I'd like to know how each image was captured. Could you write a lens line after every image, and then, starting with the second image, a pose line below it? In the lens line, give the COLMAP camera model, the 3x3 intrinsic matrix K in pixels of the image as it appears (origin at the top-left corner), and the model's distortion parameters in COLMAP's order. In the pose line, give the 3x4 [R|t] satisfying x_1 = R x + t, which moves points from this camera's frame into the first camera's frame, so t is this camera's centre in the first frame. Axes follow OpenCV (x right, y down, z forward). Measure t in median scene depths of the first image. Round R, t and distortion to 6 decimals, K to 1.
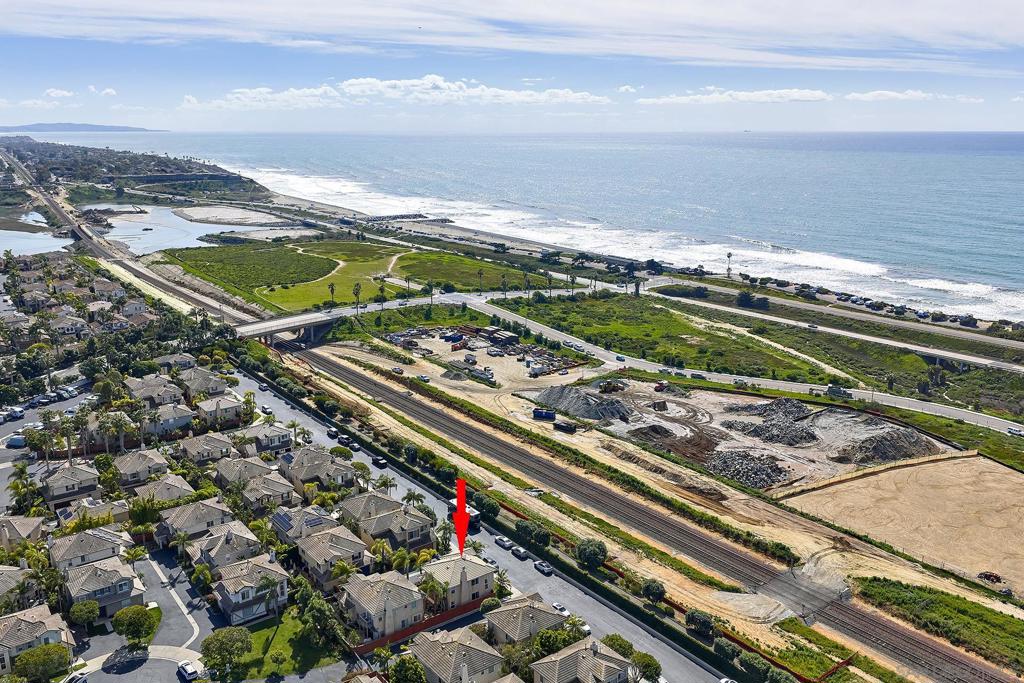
lens RADIAL K [[844.5, 0, 517.3], [0, 844.5, 339.8], [0, 0, 1]] dist [0.033917, -0.056093]
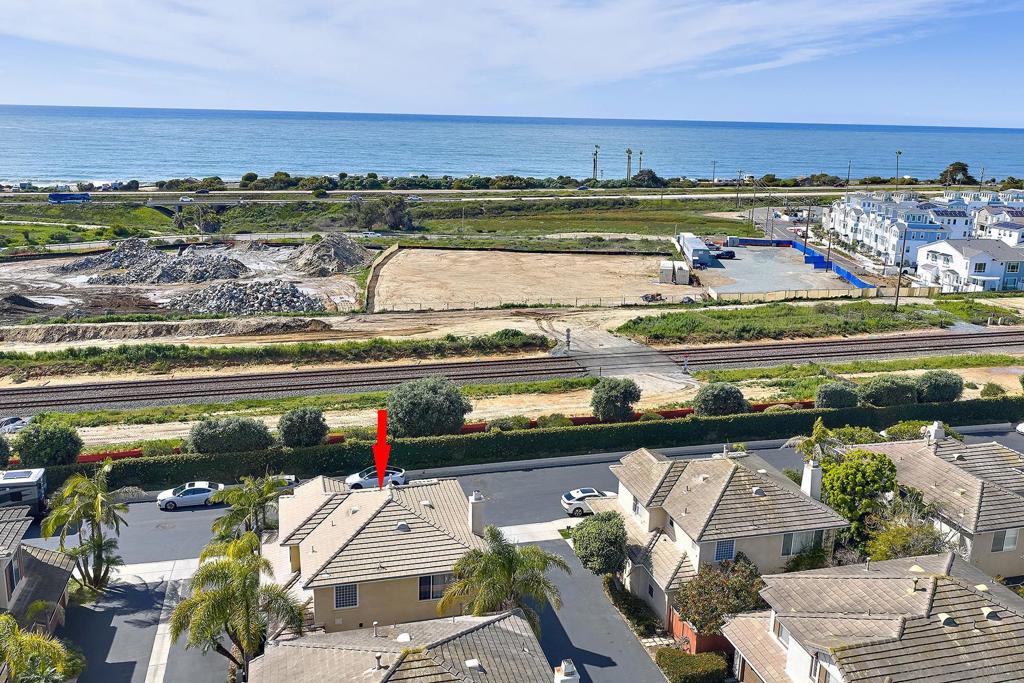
lens RADIAL K [[875.5, 0, 518.6], [0, 875.5, 340.8], [0, 0, 1]] dist [0.045029, -0.083824]
pose [[0.375415, -0.223527, 0.899499, -0.169440], [0.203859, 0.966632, 0.155126, 0.093078], [-0.904160, 0.125134, 0.408456, 0.454968]]
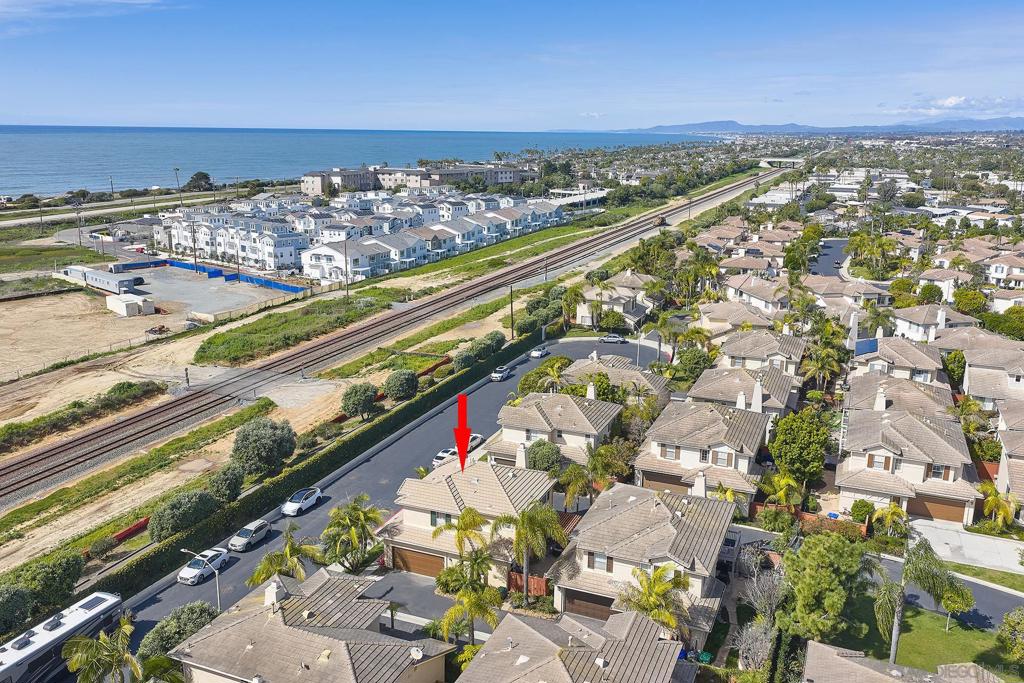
lens RADIAL K [[844.5, 0, 517.3], [0, 844.5, 339.8], [0, 0, 1]] dist [0.033917, -0.056093]
pose [[-0.506462, -0.214477, 0.835162, -0.239361], [0.198846, 0.913413, 0.355158, 0.023624], [-0.839021, 0.345943, -0.419961, 0.628315]]
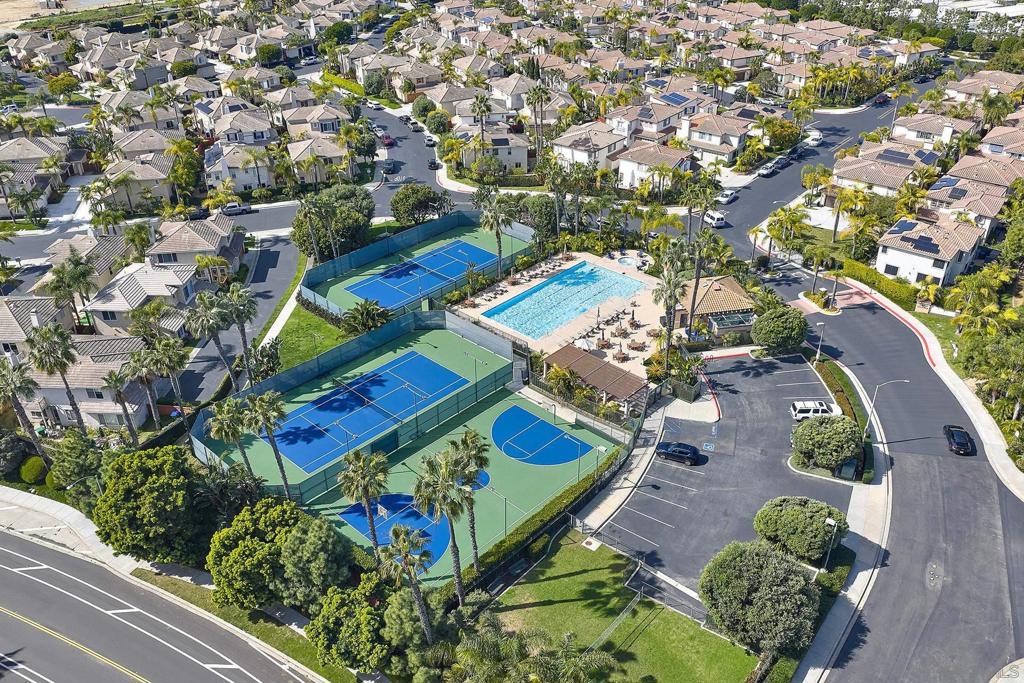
lens RADIAL K [[844.5, 0, 517.3], [0, 844.5, 339.8], [0, 0, 1]] dist [0.033917, -0.056093]
pose [[-0.187062, -0.507073, 0.841359, -0.936539], [0.248910, 0.804061, 0.539935, 0.063044], [-0.950290, 0.310424, -0.024194, 0.151974]]
